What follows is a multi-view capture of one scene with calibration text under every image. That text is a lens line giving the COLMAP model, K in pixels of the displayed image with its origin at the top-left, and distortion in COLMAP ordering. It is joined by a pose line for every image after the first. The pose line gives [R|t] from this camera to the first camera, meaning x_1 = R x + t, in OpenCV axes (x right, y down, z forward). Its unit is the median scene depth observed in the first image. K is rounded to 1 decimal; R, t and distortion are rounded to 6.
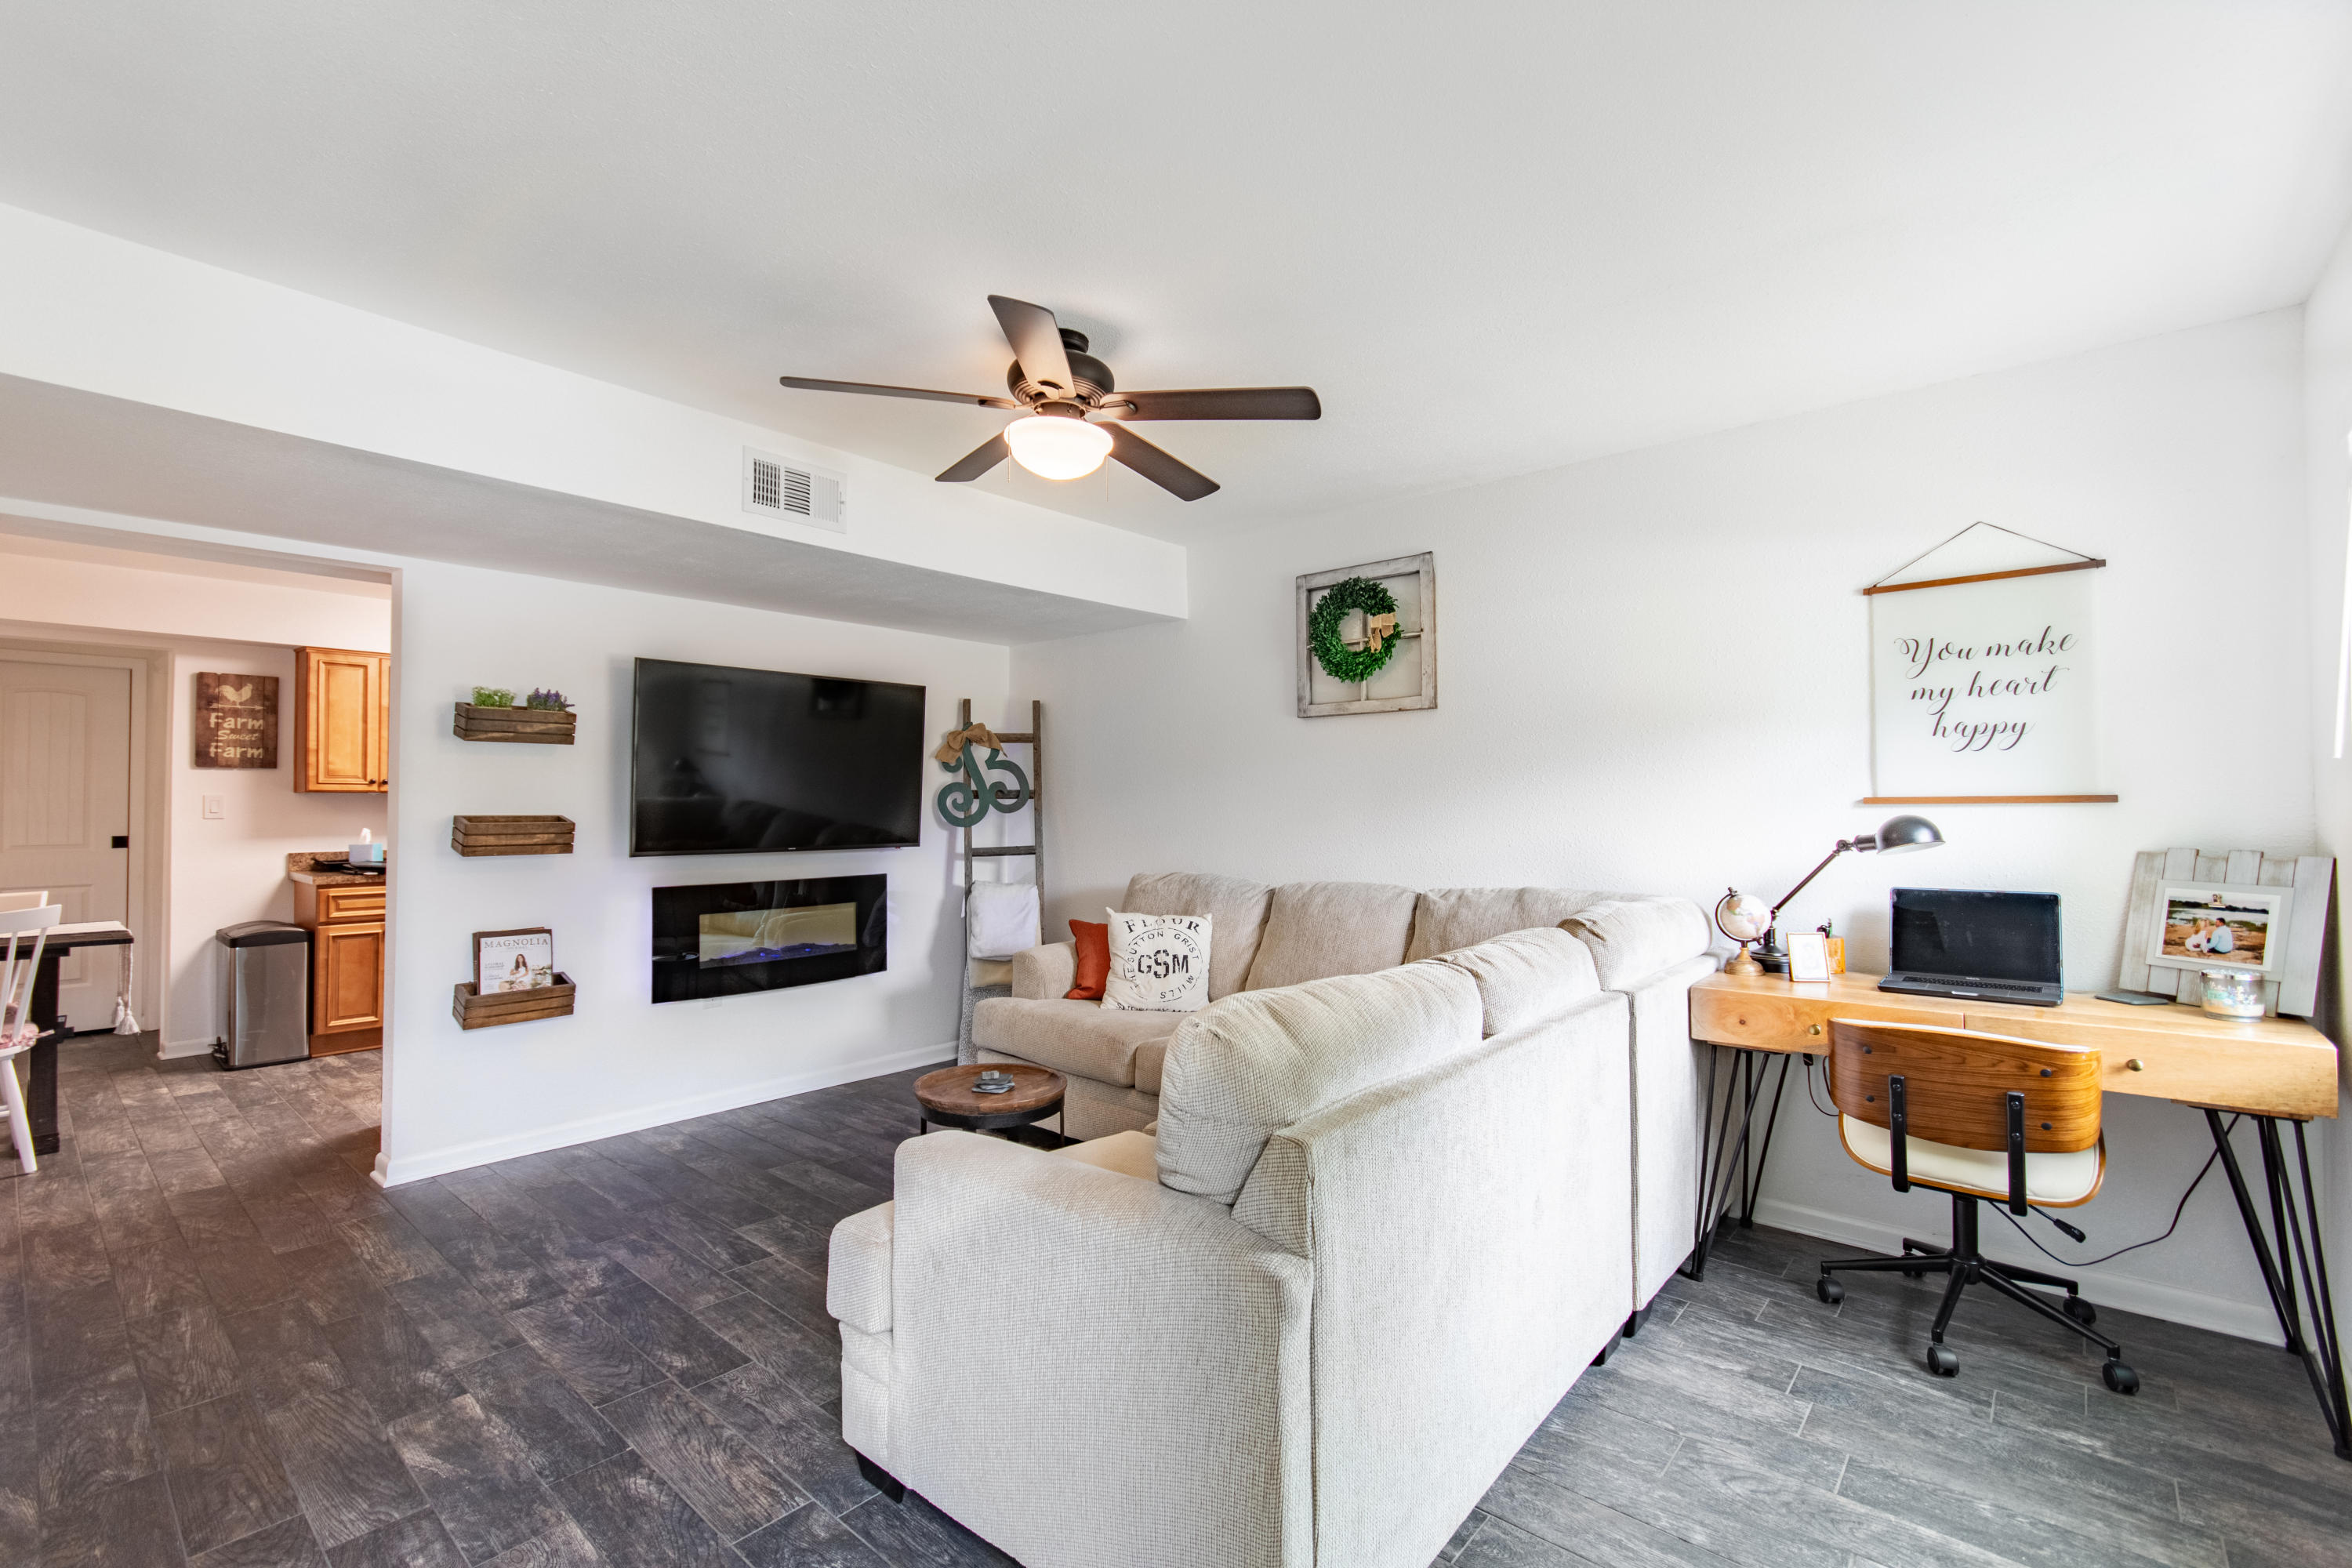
lens RADIAL K [[1061.1, 0, 1174.6], [0, 1061.1, 785.0], [0, 0, 1]] dist [-0.000133, 0.001297]
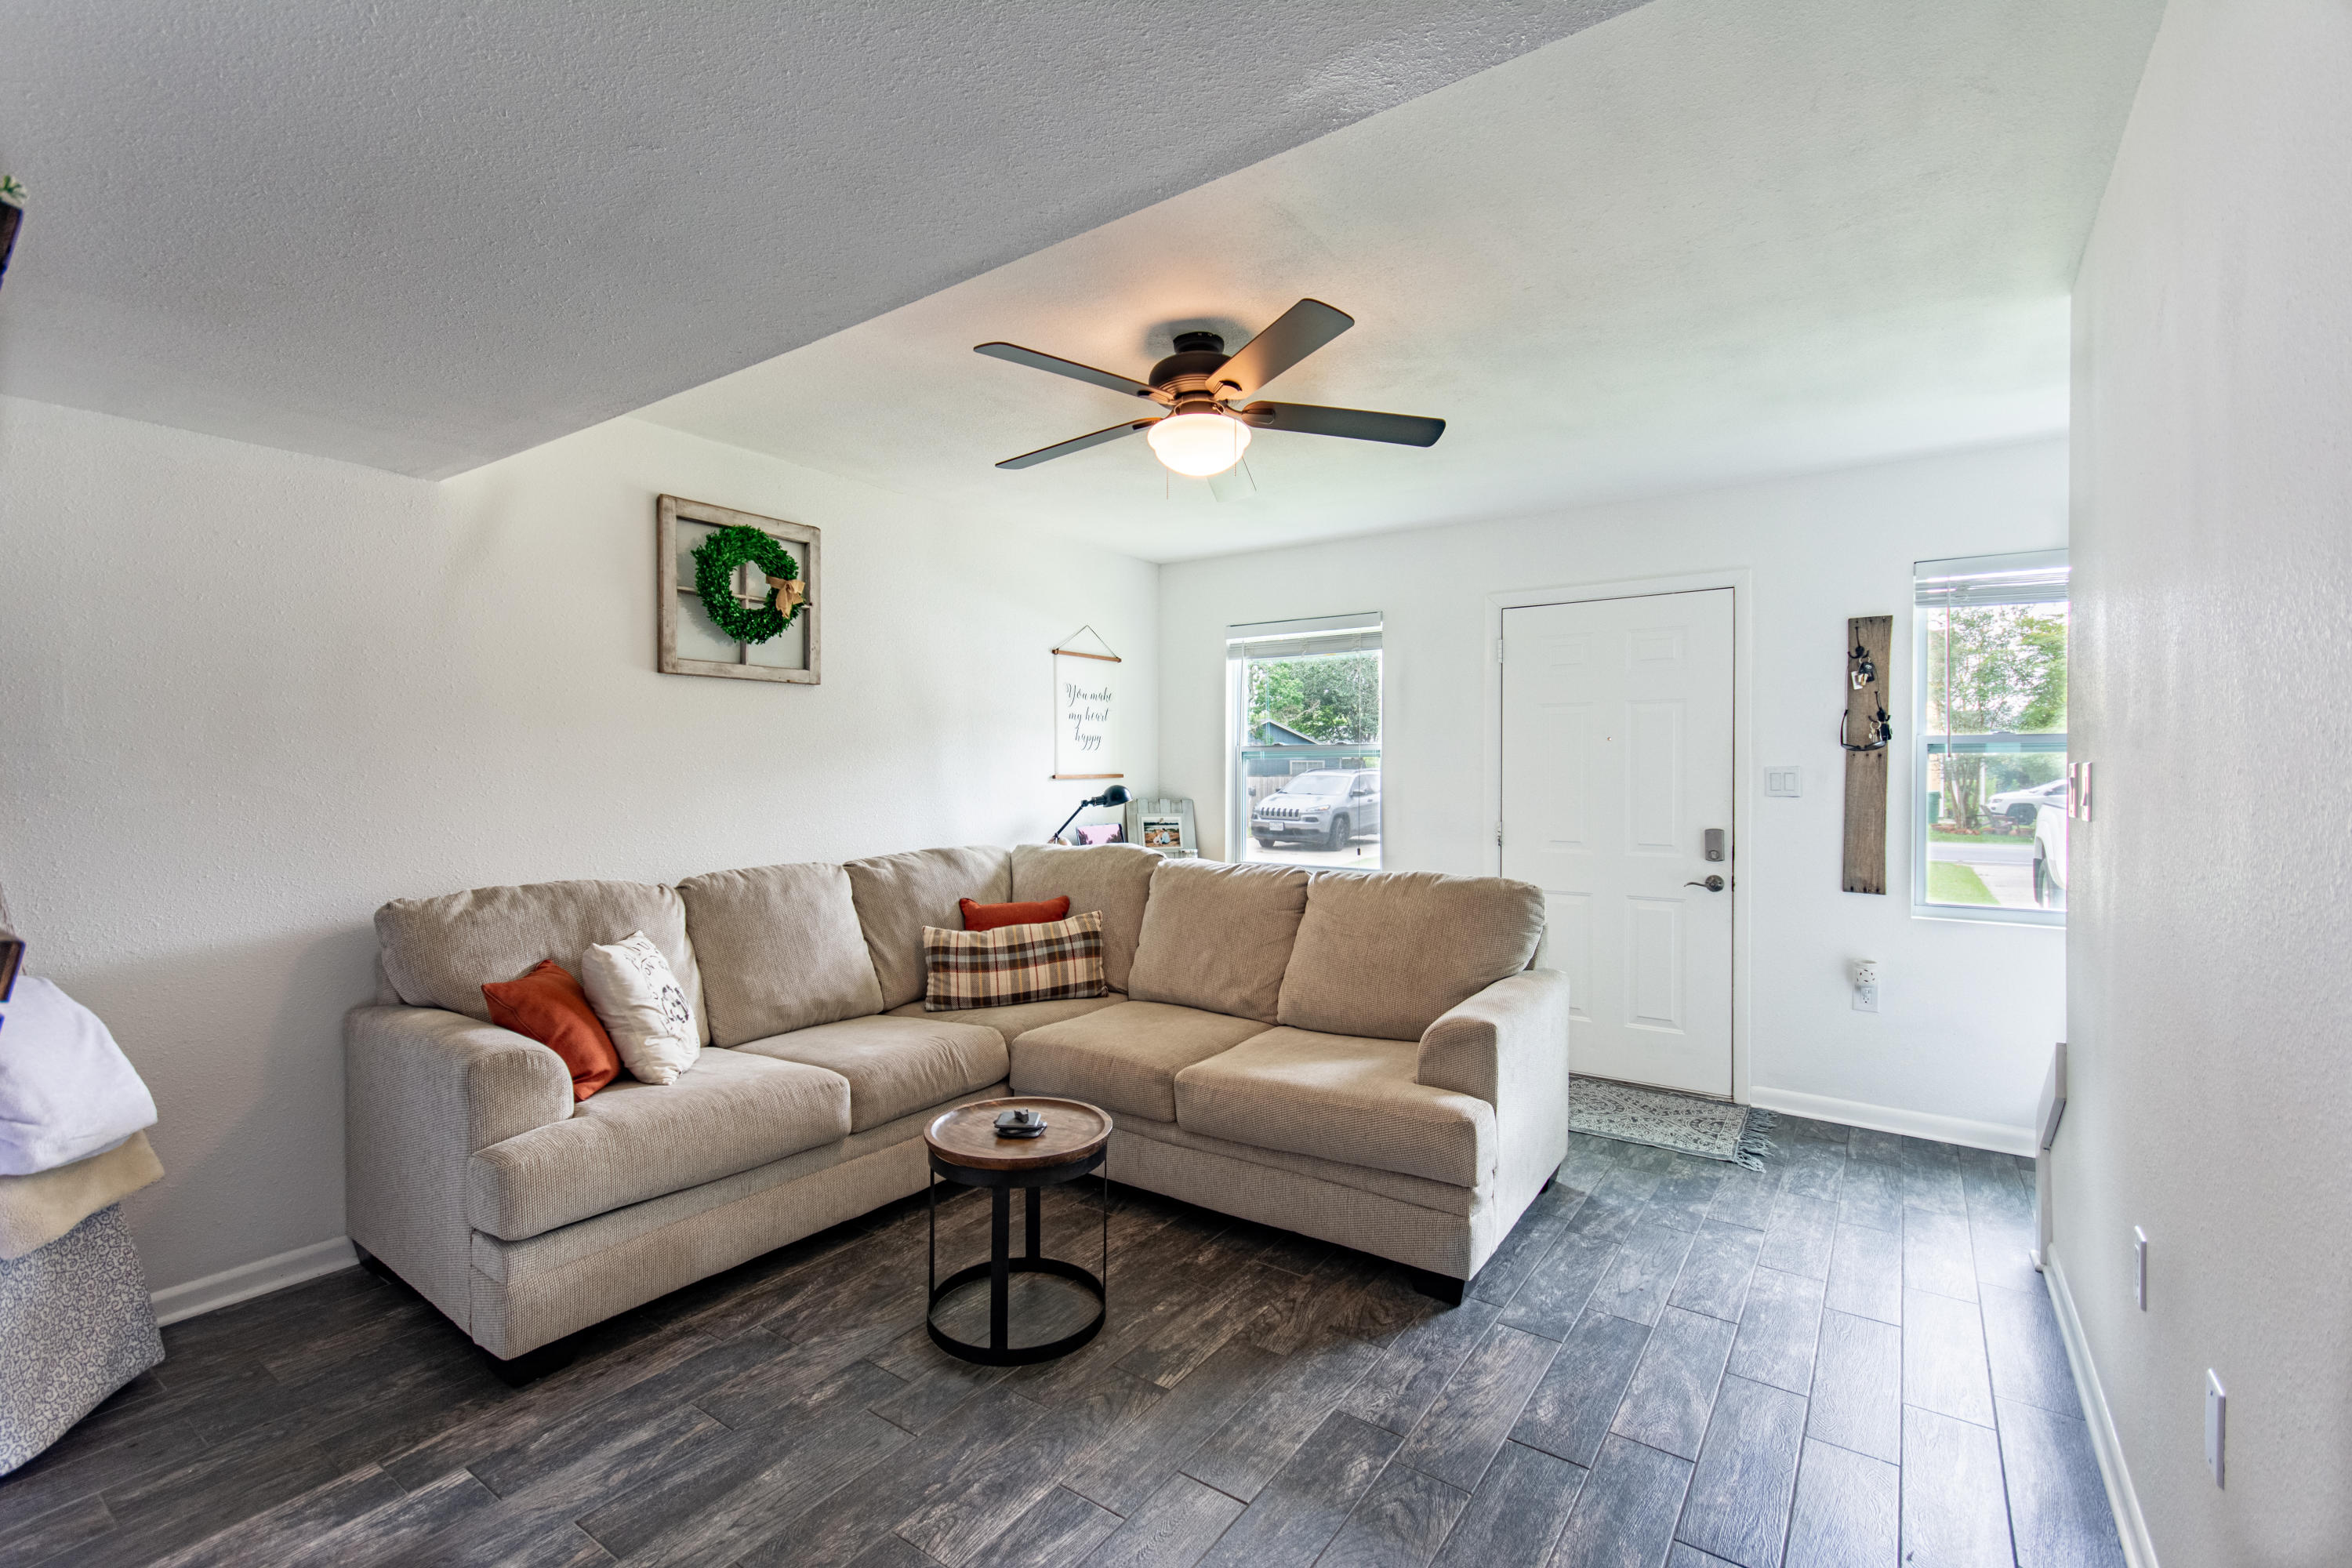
lens RADIAL K [[1061.1, 0, 1170.3], [0, 1061.1, 776.3], [0, 0, 1]] dist [-0.000133, 0.001297]
pose [[-0.124639, 0.001778, 0.992201, -1.102683], [-0.013643, 0.999901, -0.003506, 0.018370], [-0.992108, -0.013974, -0.124602, 1.100312]]
